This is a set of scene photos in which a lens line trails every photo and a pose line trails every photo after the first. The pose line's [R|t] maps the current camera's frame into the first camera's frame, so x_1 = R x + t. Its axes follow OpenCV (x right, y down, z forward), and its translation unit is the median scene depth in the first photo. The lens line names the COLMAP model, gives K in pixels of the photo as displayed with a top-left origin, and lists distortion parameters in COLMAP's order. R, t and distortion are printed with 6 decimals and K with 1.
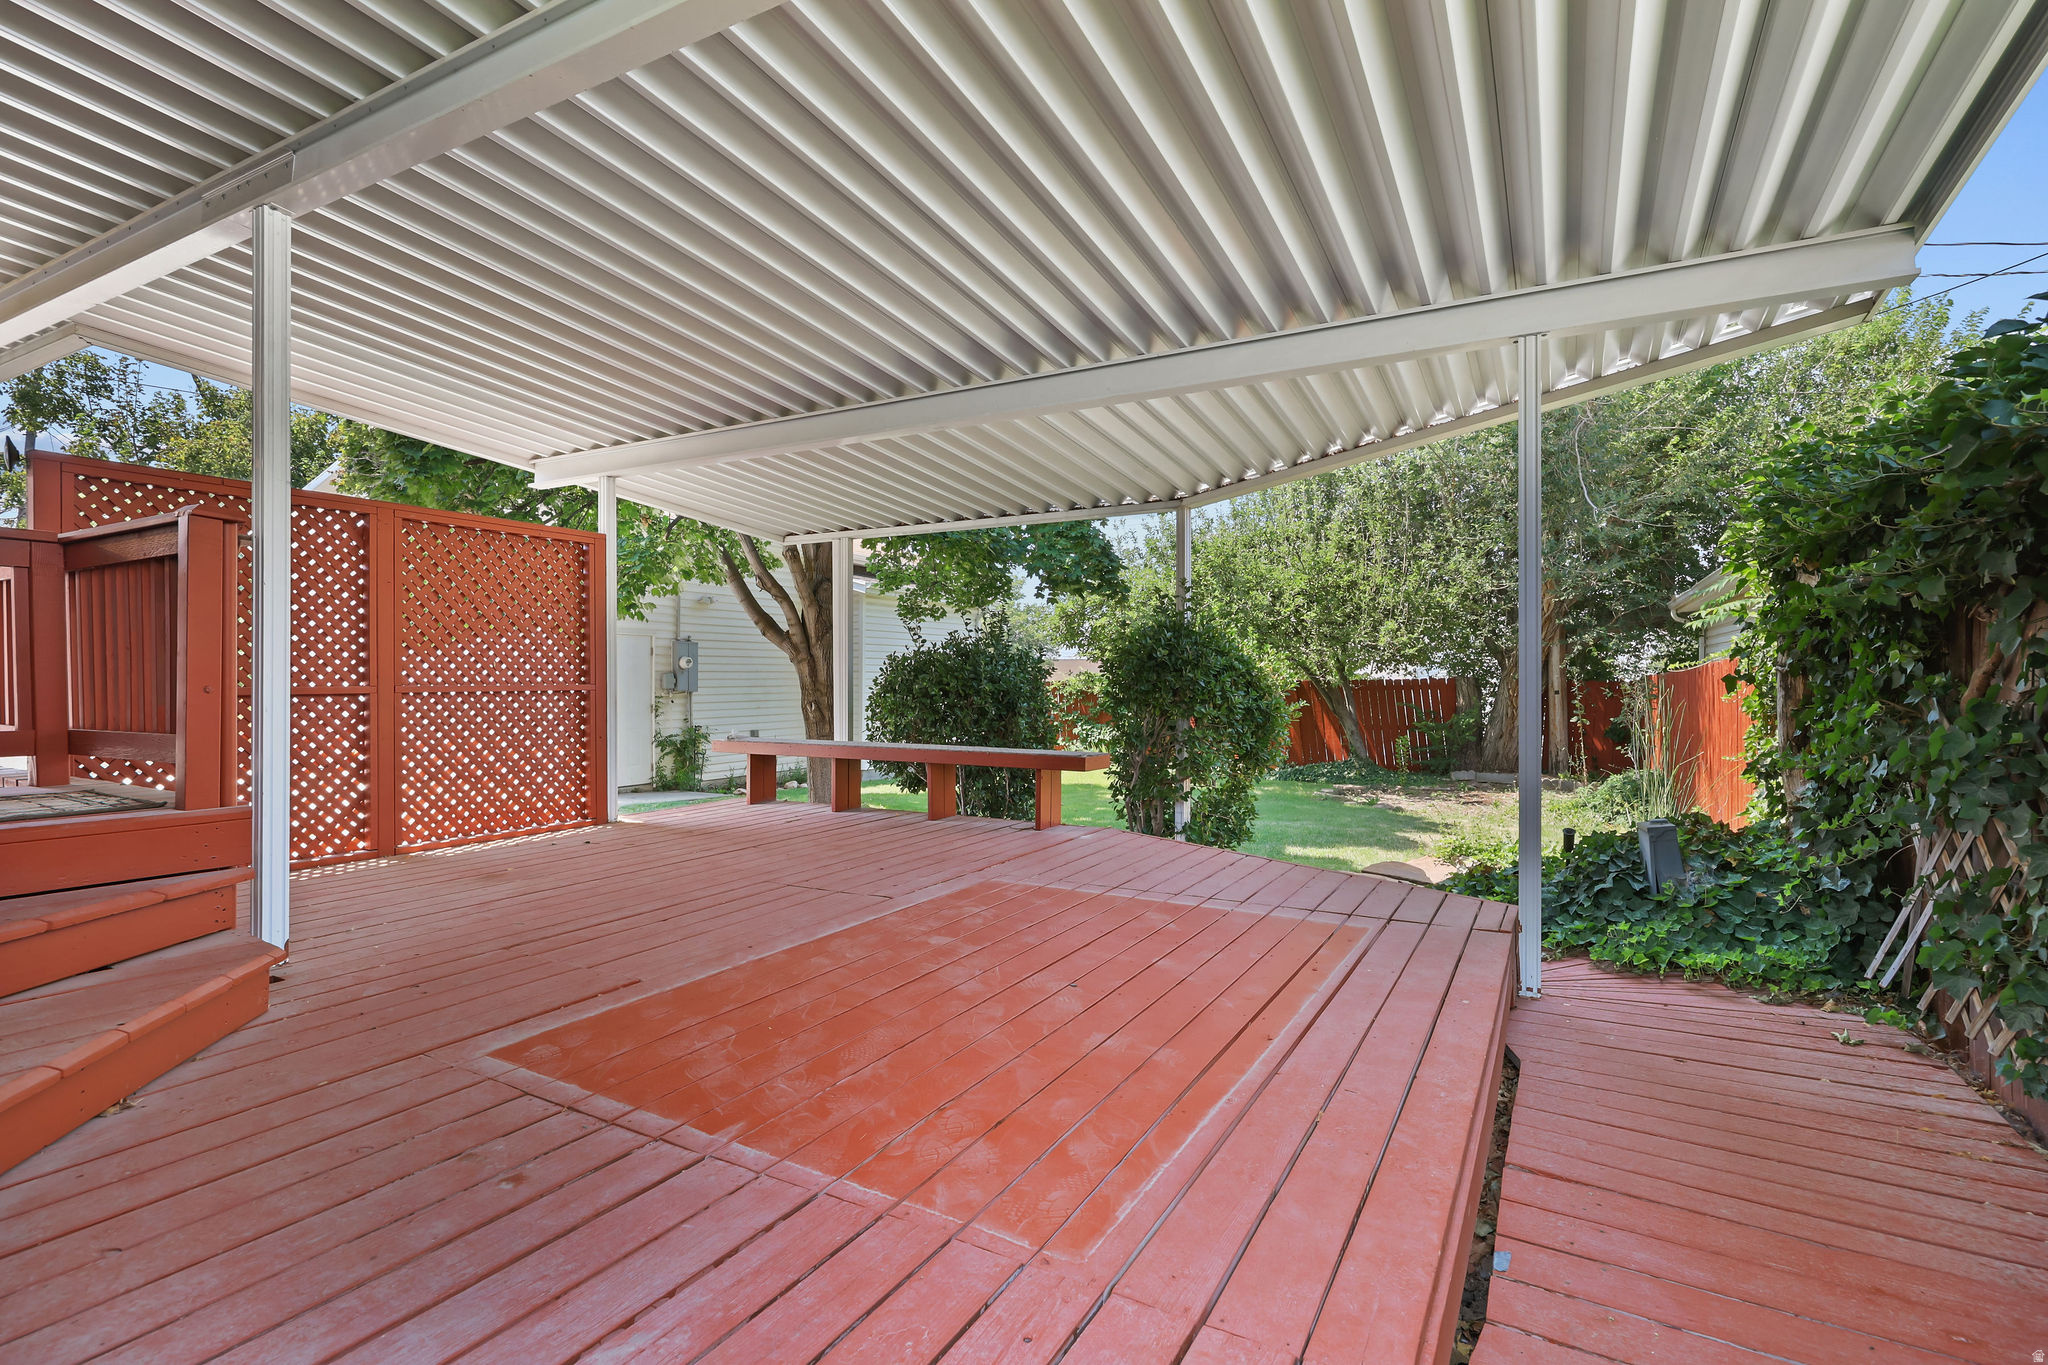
lens RADIAL K [[994.6, 0, 1024.0], [0, 994.6, 682.5], [0, 0, 1]] dist [-0.003996, -0.000812]
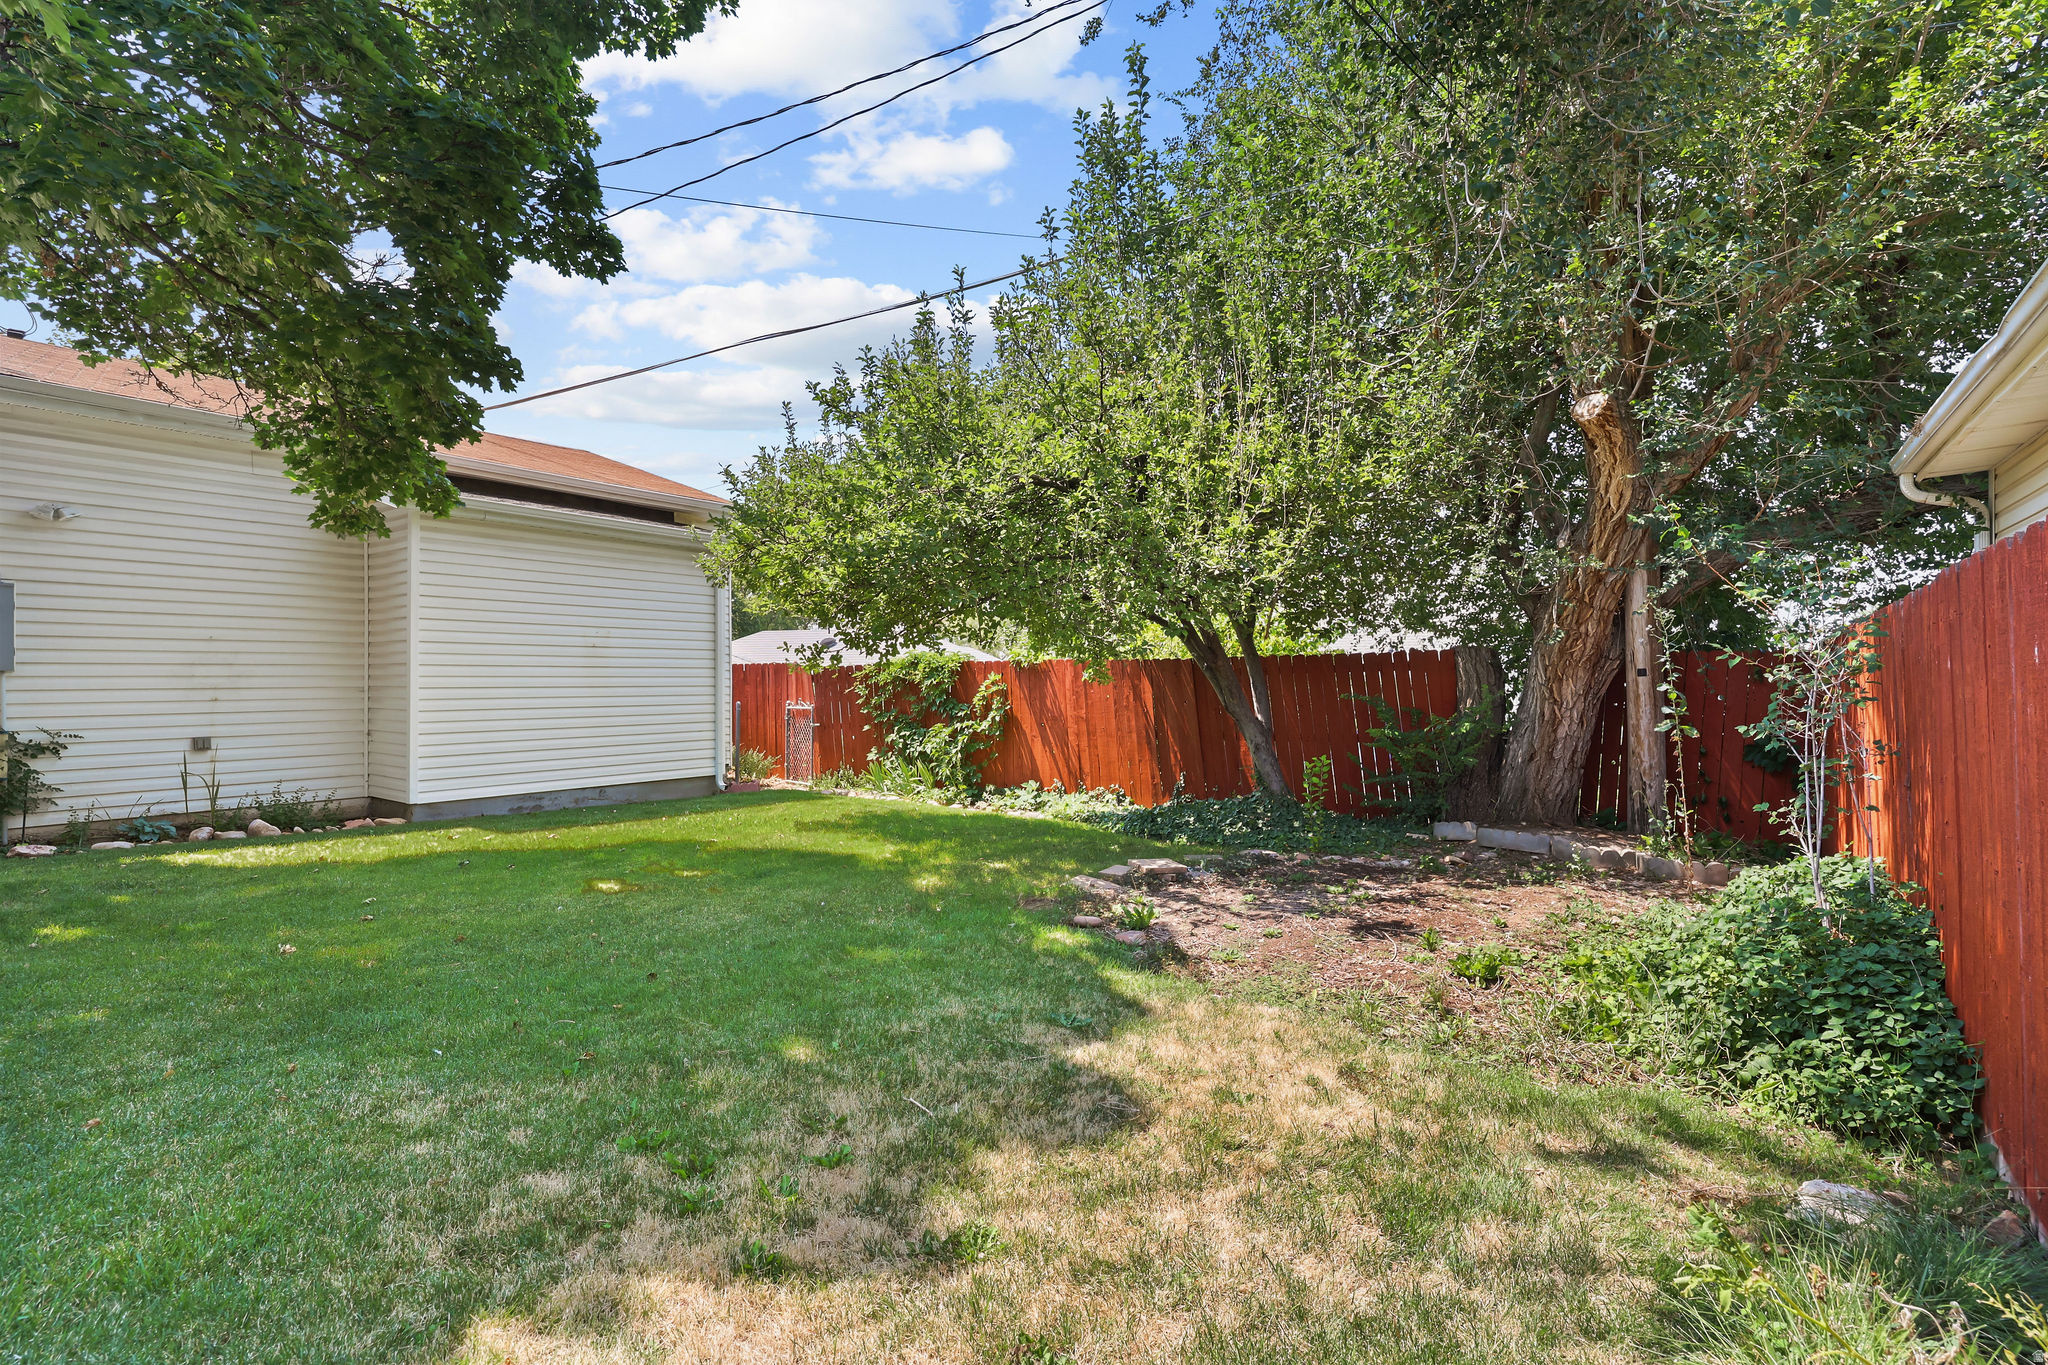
lens RADIAL K [[994.6, 0, 1024.0], [0, 994.6, 682.5], [0, 0, 1]] dist [-0.003996, -0.000812]
pose [[0.993119, -0.004198, -0.117034, 0.295176], [0.004449, 0.999988, 0.001886, 0.014225], [0.117025, -0.002394, 0.993126, 0.481106]]
